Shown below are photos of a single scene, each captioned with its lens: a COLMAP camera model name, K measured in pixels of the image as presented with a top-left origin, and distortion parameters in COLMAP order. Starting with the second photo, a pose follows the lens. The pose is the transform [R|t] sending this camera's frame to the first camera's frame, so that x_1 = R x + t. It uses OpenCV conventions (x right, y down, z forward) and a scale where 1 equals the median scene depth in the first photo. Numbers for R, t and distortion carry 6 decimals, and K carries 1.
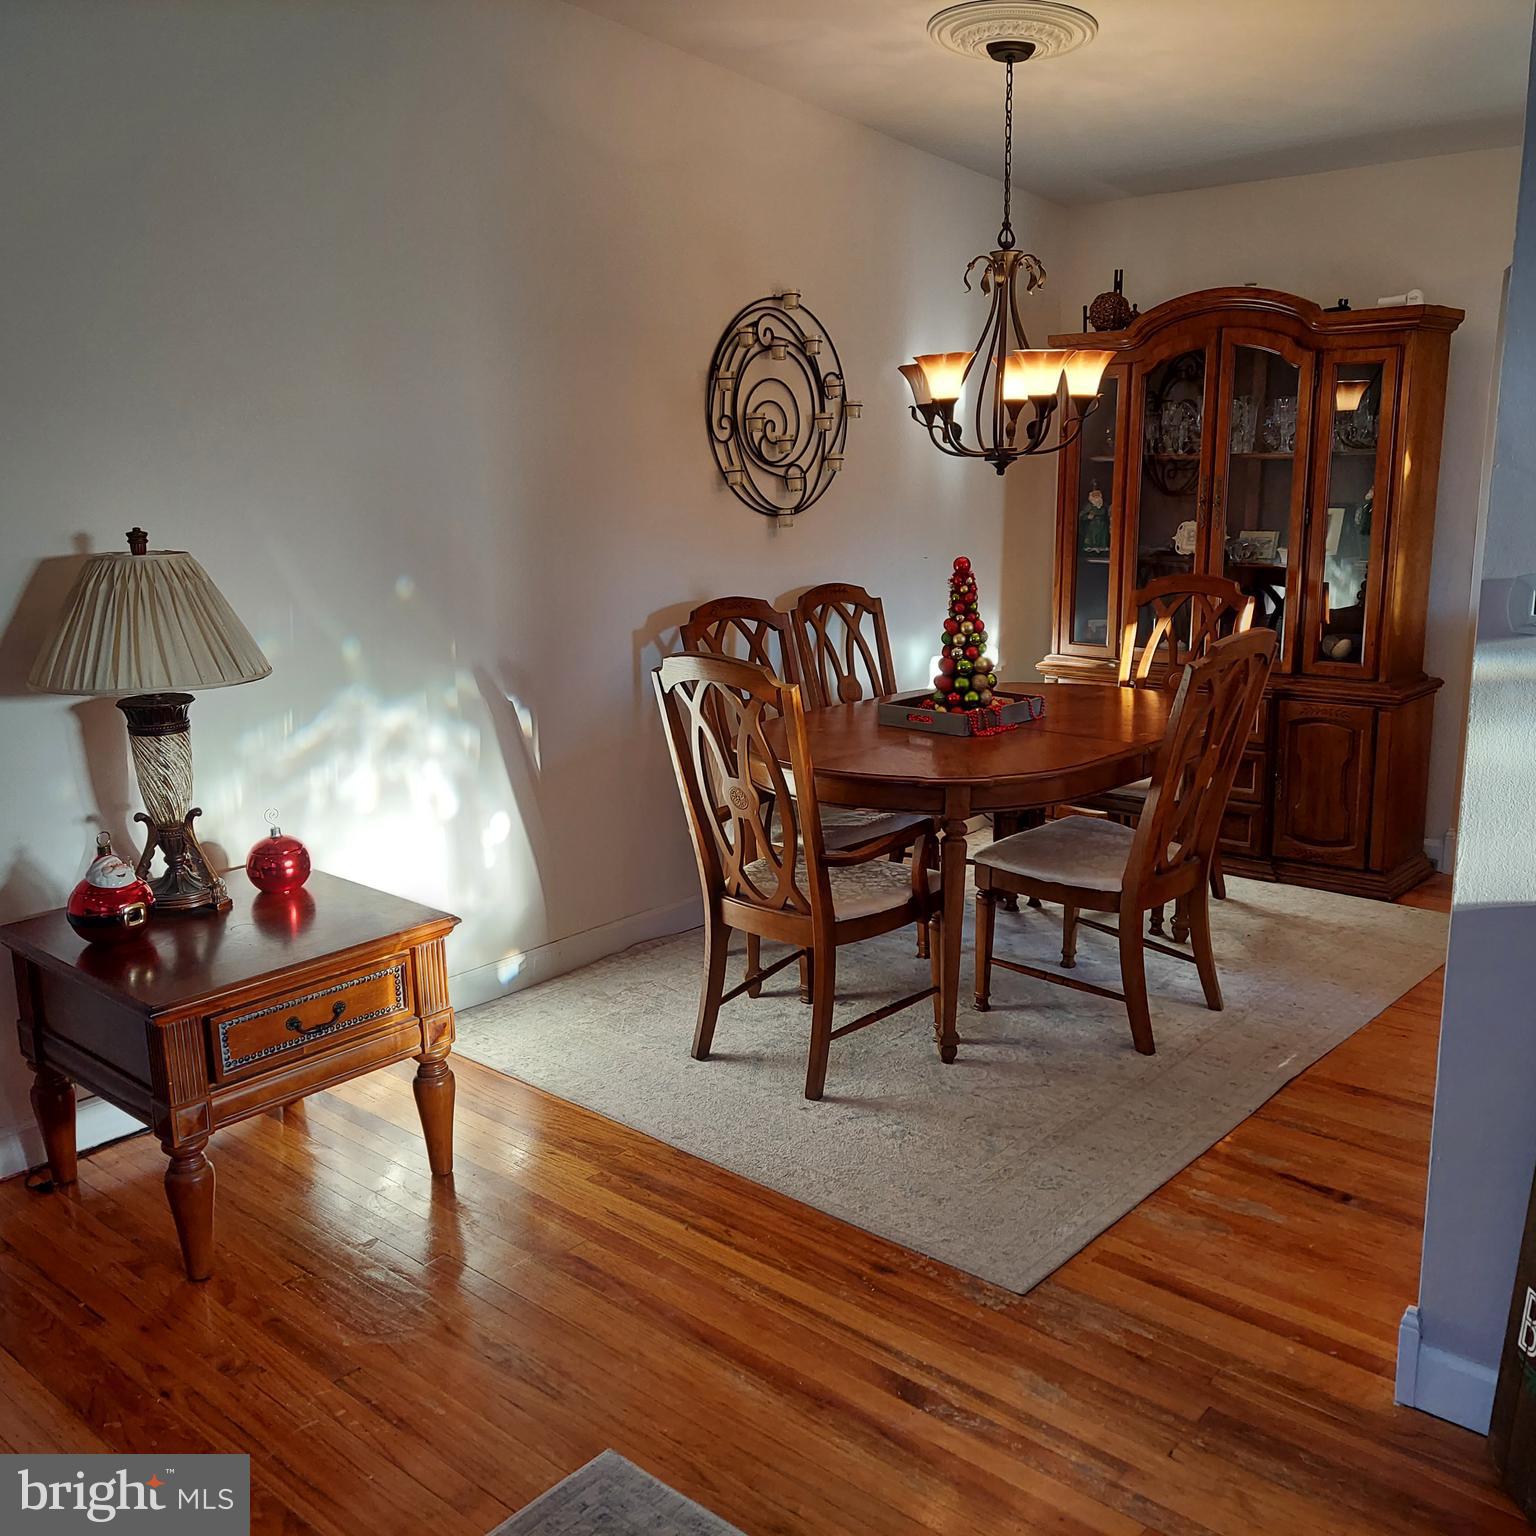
lens RADIAL K [[1451.0, 0, 791.8], [0, 1451.0, 774.2], [0, 0, 1]] dist [0.168203, -0.266097]
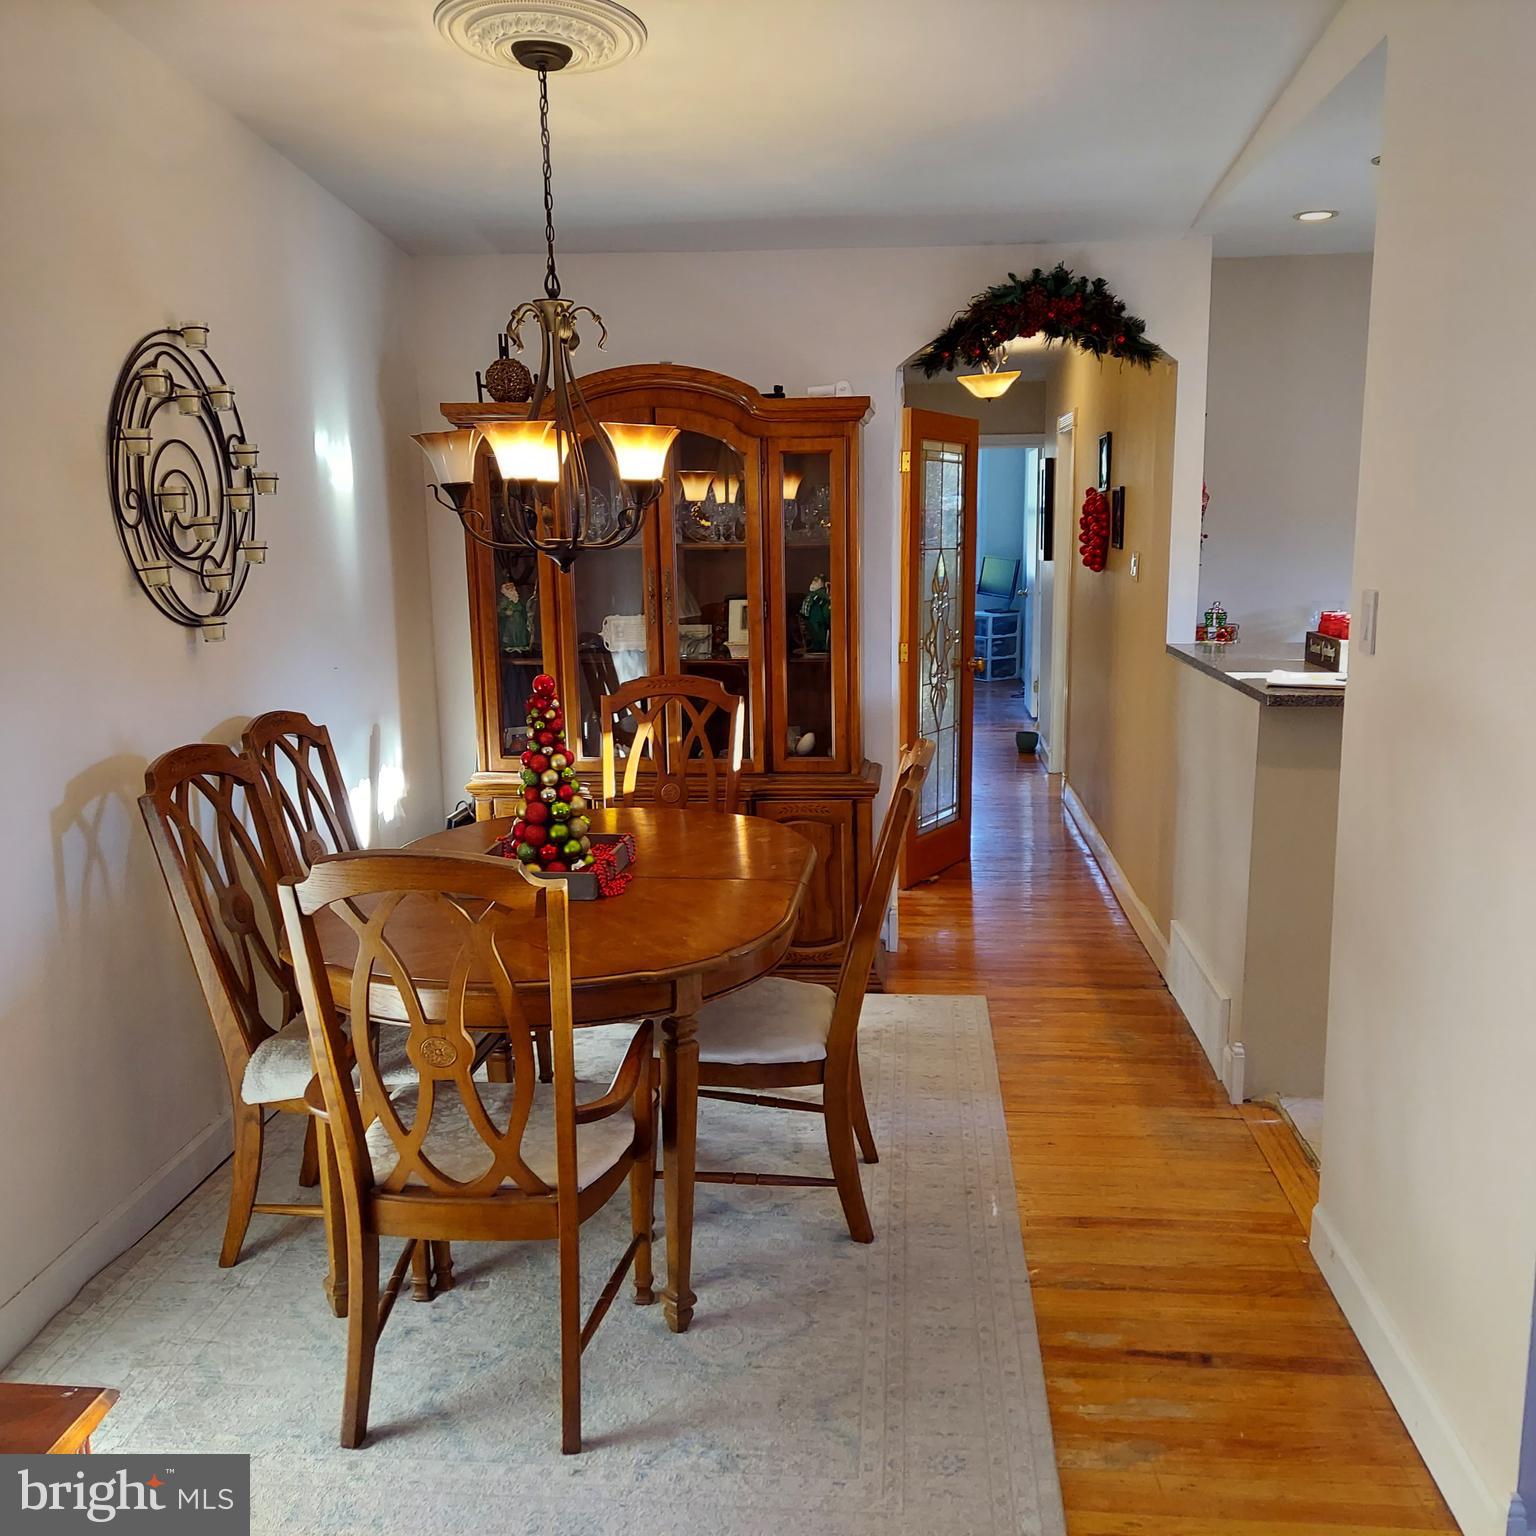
lens RADIAL K [[1467.2, 0, 789.0], [0, 1467.2, 778.6], [0, 0, 1]] dist [0.113248, -0.119112]
pose [[0.806913, -0.101524, 0.581880, -0.220386], [0.128004, 0.991764, -0.004470, -0.064469], [-0.576634, 0.078090, 0.813262, 0.248051]]
